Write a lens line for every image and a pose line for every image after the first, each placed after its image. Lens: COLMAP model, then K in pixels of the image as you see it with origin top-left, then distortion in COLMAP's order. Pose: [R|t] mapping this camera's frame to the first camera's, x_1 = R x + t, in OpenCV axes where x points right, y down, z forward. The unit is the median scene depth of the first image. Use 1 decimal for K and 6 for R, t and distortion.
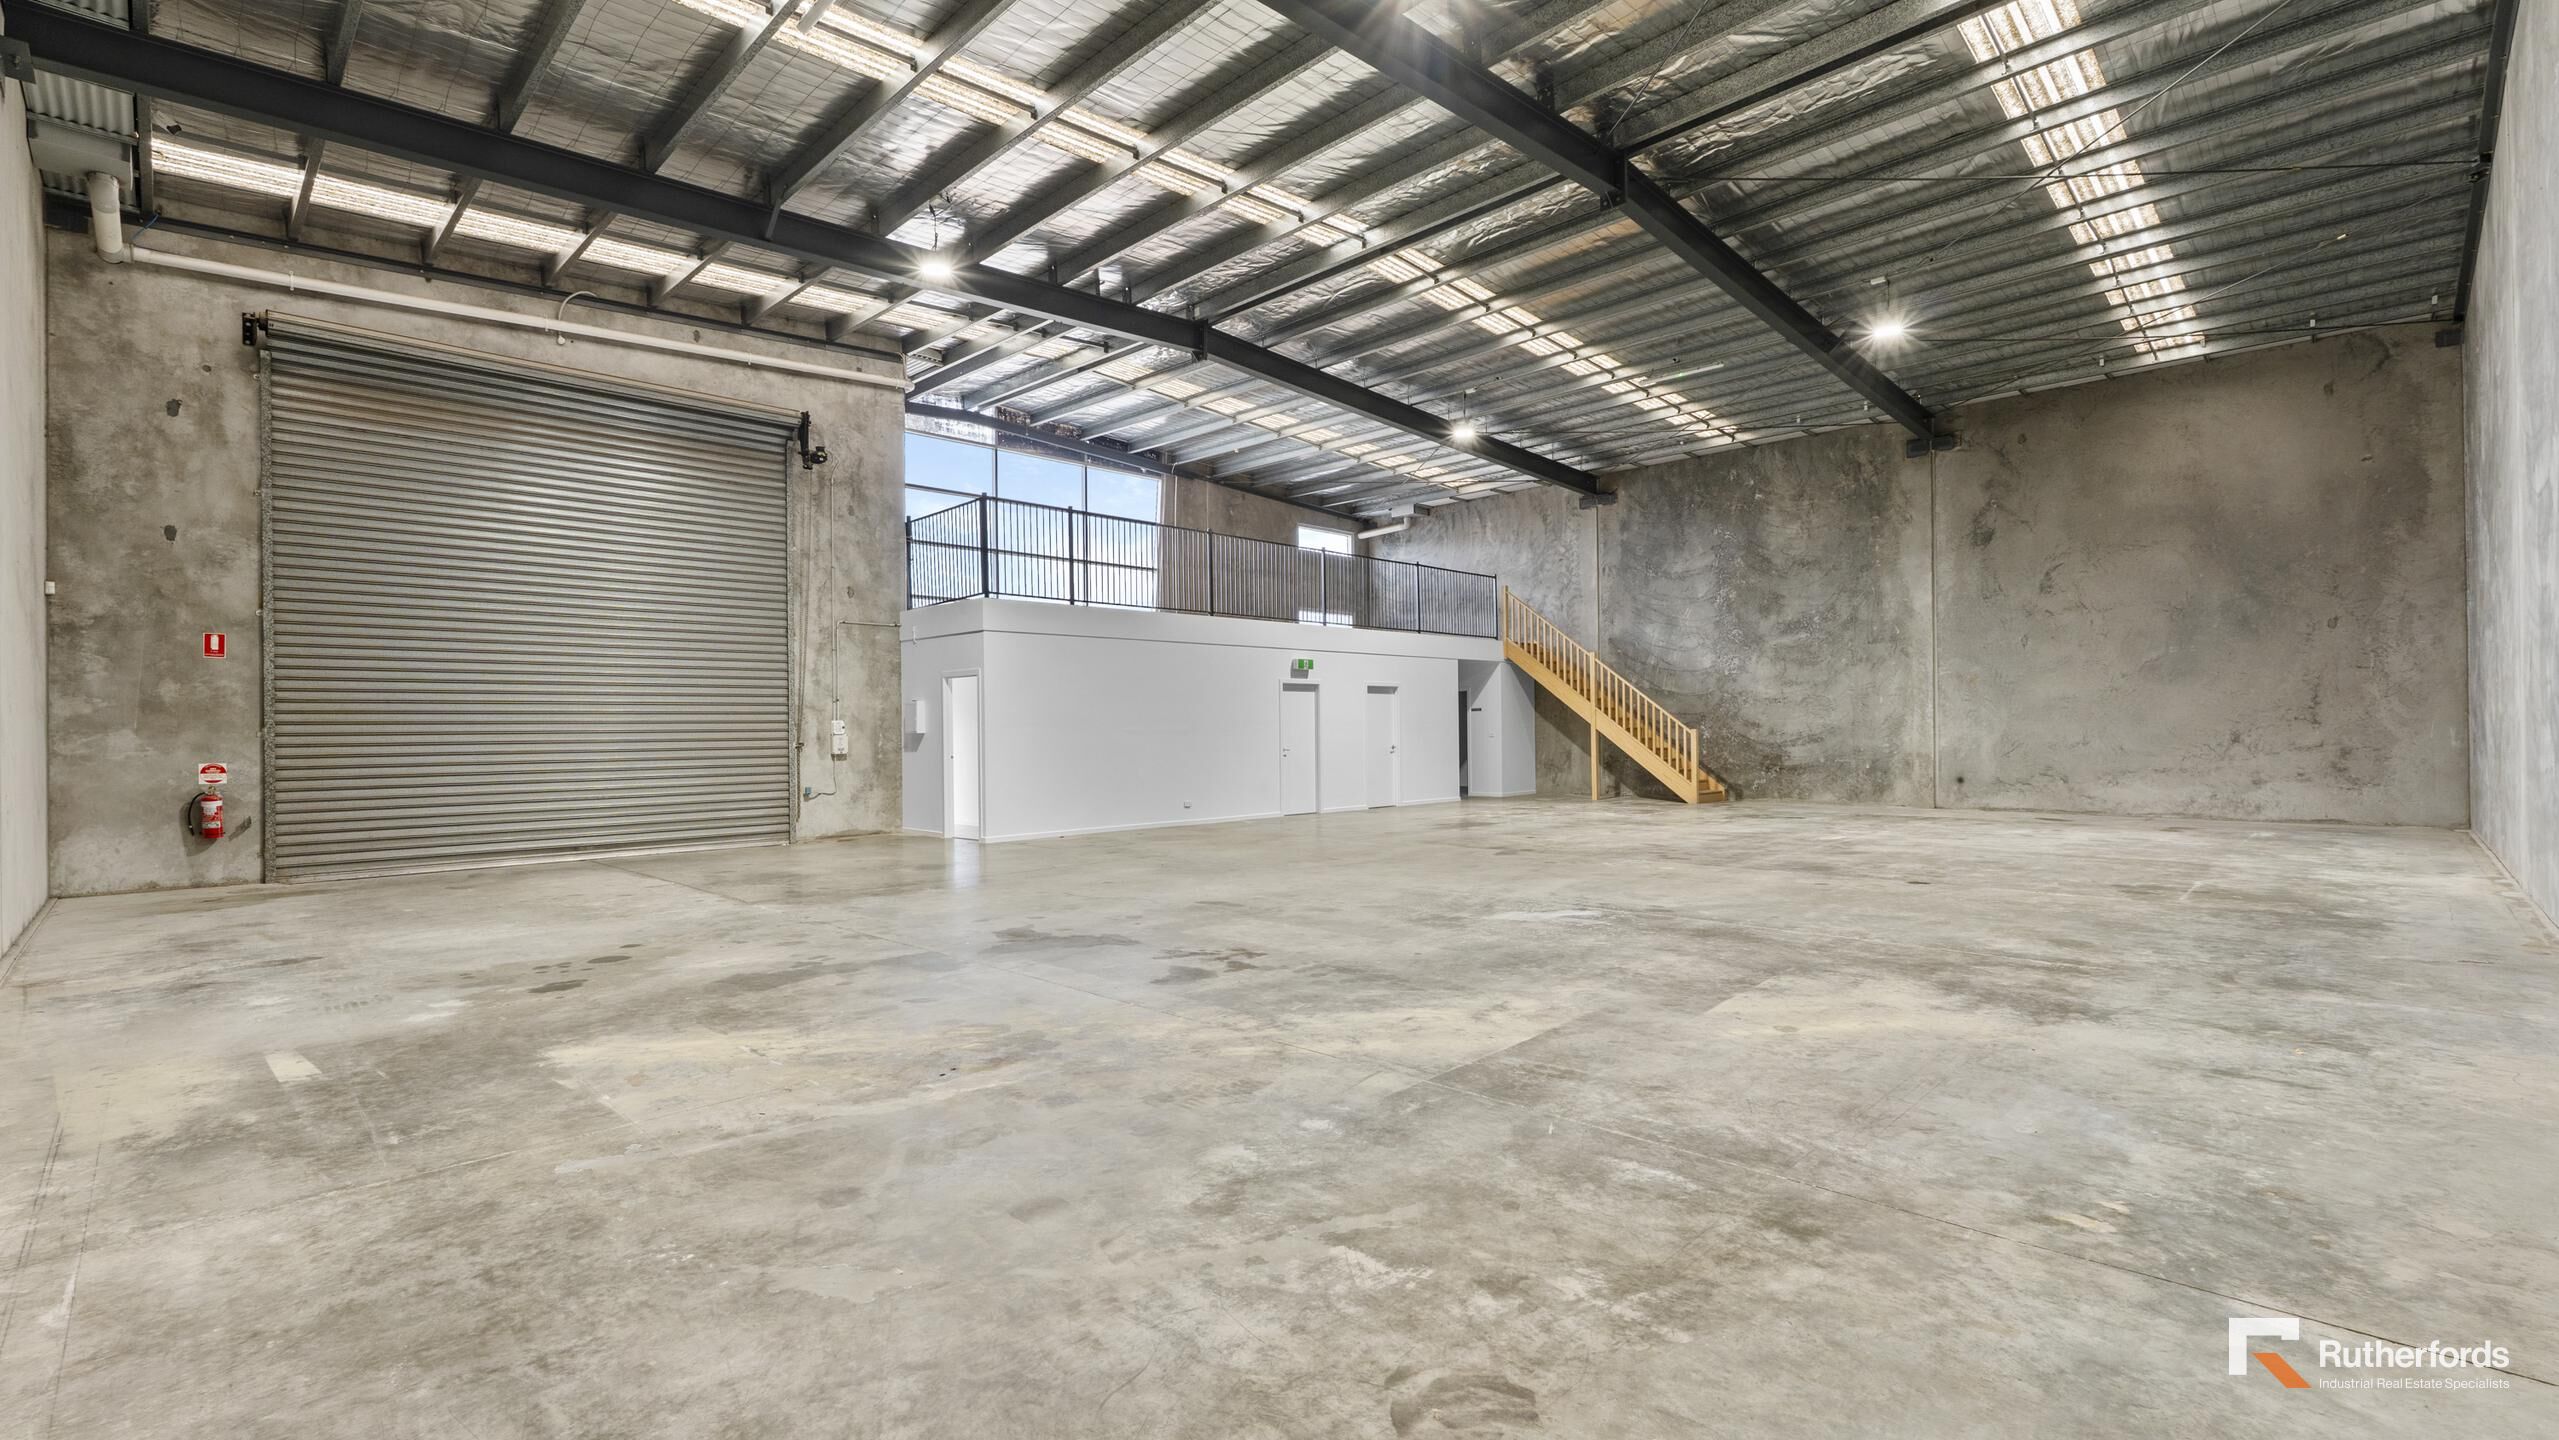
lens RADIAL K [[1107.5, 0, 1279.5], [0, 1107.5, 720.0], [0, 0, 1]] dist [-0.010163, 0.000052]
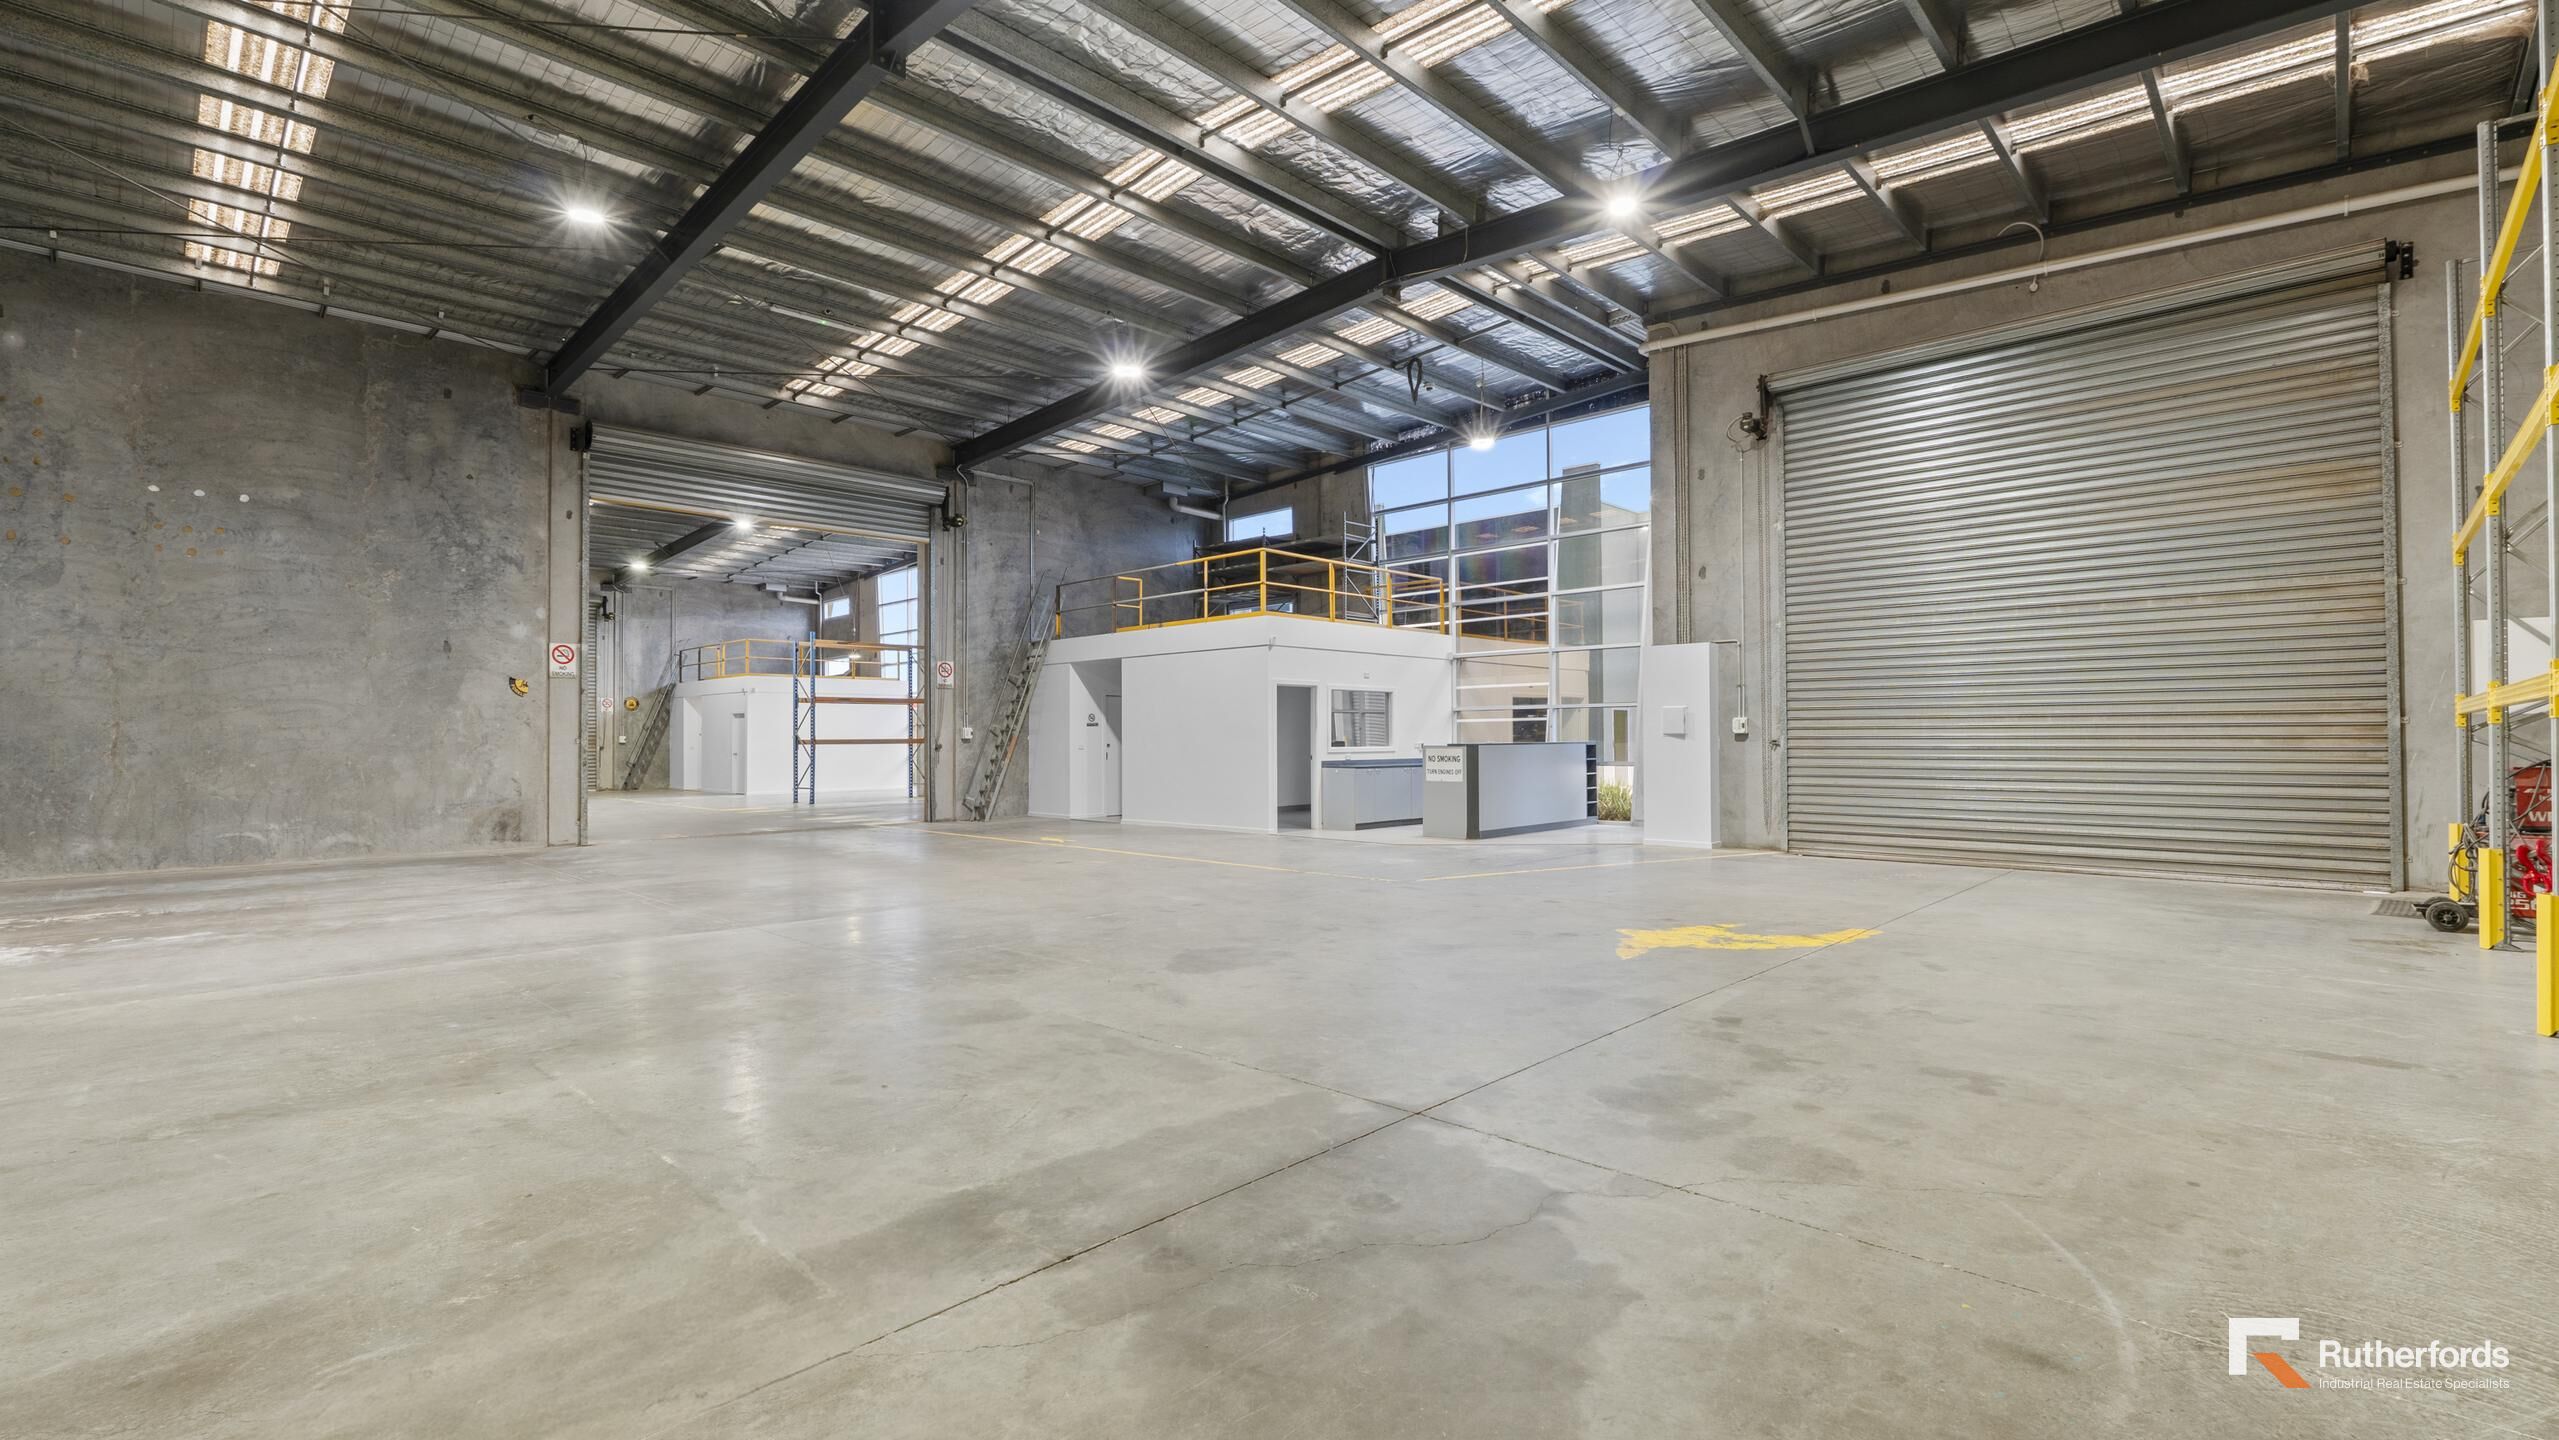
lens RADIAL K [[1107.5, 0, 1279.5], [0, 1107.5, 720.0], [0, 0, 1]] dist [-0.010163, 0.000052]
pose [[-0.018009, 0.016551, 0.999701, -0.697373], [-0.003781, 0.999855, -0.016622, -0.006313], [-0.999831, -0.004079, -0.017944, 0.945815]]
